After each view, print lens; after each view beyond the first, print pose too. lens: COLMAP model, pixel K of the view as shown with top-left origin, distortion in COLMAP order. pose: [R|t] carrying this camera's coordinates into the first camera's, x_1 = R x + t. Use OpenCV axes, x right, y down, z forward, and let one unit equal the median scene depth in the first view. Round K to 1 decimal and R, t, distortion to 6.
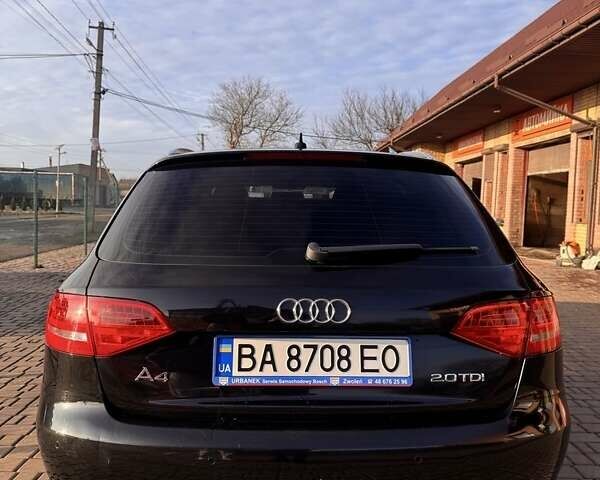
lens RADIAL K [[578.3, 0, 300.0], [0, 578.3, 240.0], [0, 0, 1]] dist [0.205939, -0.449761]
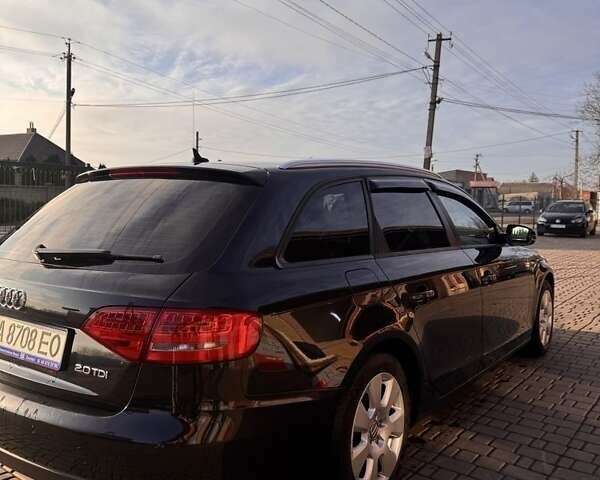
lens RADIAL K [[578.3, 0, 300.0], [0, 578.3, 240.0], [0, 0, 1]] dist [0.205939, -0.449761]
pose [[0.791668, 0.037047, -0.609828, 0.188100], [-0.040845, 0.999136, 0.007673, -0.005870], [0.609585, 0.018834, 0.792497, 0.052073]]
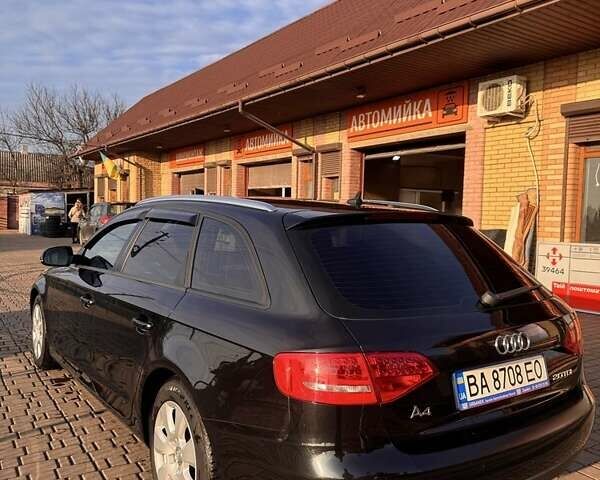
lens RADIAL K [[578.3, 0, 300.0], [0, 578.3, 240.0], [0, 0, 1]] dist [0.205939, -0.449761]
pose [[0.831793, -0.031377, 0.554198, -0.164558], [0.030870, 0.999471, 0.010254, -0.021121], [-0.554226, 0.008579, 0.832322, 0.018429]]
